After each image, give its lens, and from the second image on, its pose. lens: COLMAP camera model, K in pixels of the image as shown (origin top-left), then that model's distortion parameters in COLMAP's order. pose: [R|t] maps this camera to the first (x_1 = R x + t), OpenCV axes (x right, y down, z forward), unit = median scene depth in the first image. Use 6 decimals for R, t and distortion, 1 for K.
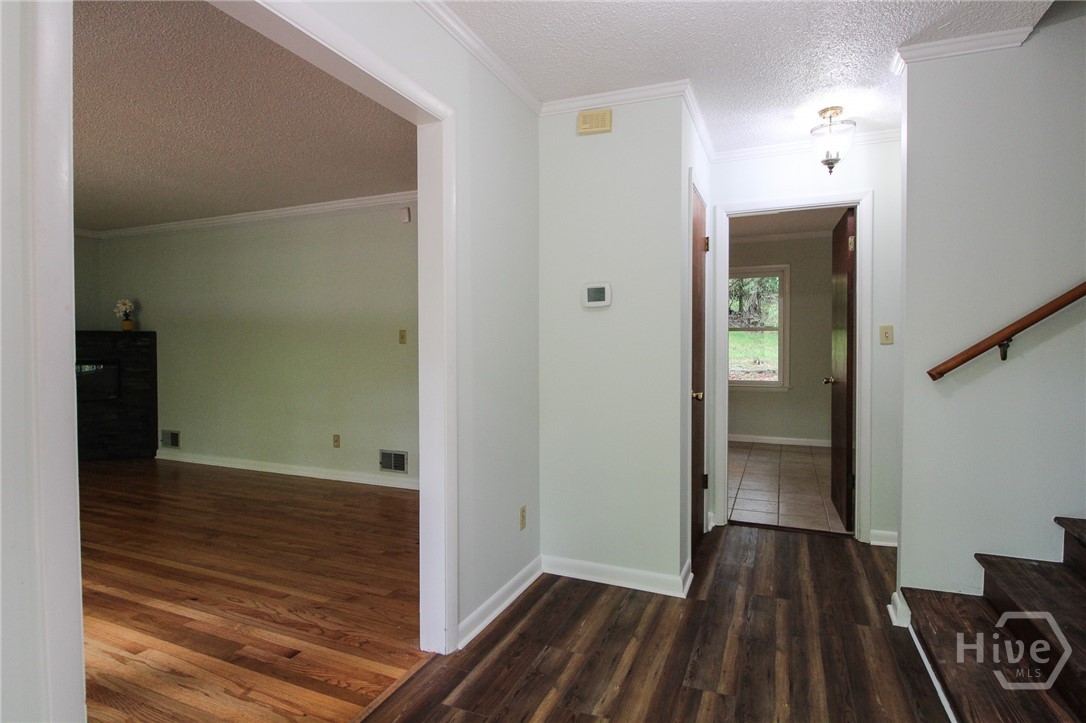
lens RADIAL K [[568.6, 0, 544.1], [0, 568.6, 354.5], [0, 0, 1]] dist [0.000403, -0.014424]
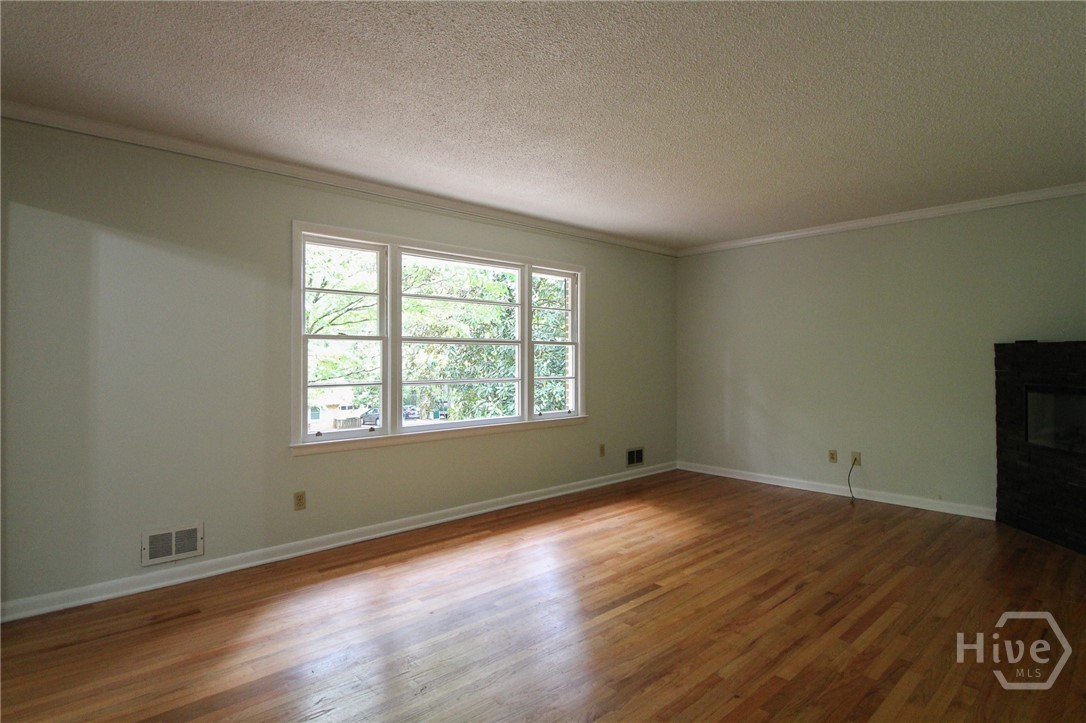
lens RADIAL K [[568.6, 0, 544.1], [0, 568.6, 354.5], [0, 0, 1]] dist [0.000403, -0.014424]
pose [[-0.408427, -0.008441, -0.912752, -0.000400], [-0.015534, 0.999877, -0.002295, -0.019900], [0.912659, 0.013242, -0.408508, 0.916921]]
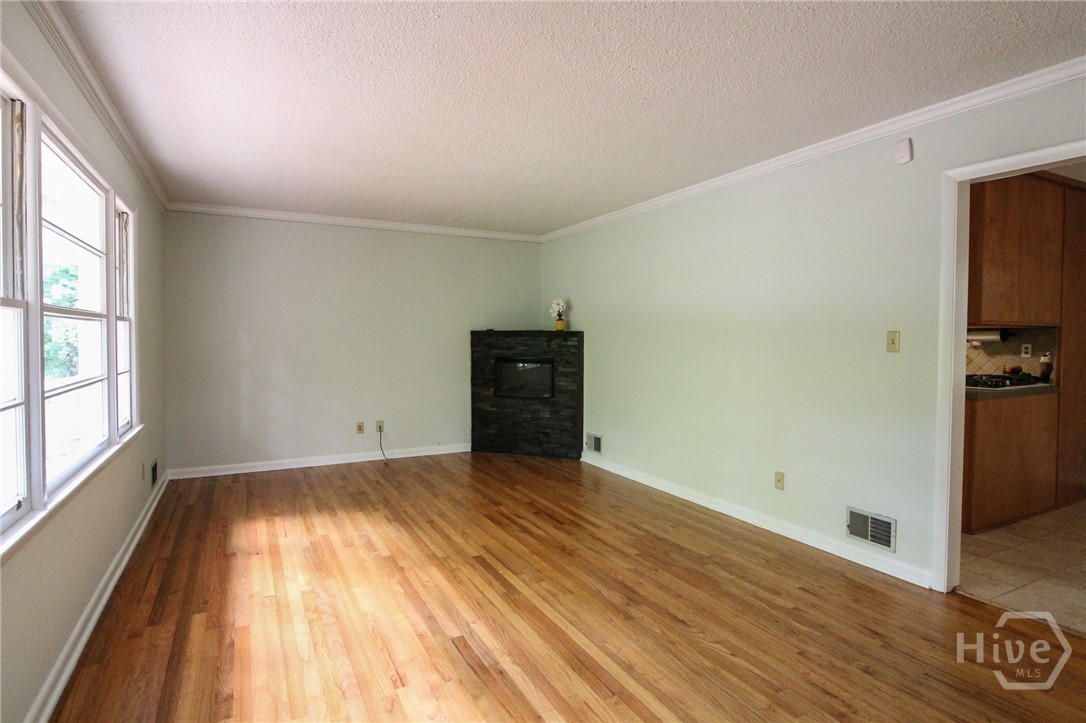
lens RADIAL K [[568.6, 0, 544.1], [0, 568.6, 354.5], [0, 0, 1]] dist [0.000403, -0.014424]
pose [[0.776631, 0.024259, -0.629489, -0.155264], [-0.016299, 0.999698, 0.018416, -0.022843], [0.629745, -0.004042, 0.776791, 0.254572]]
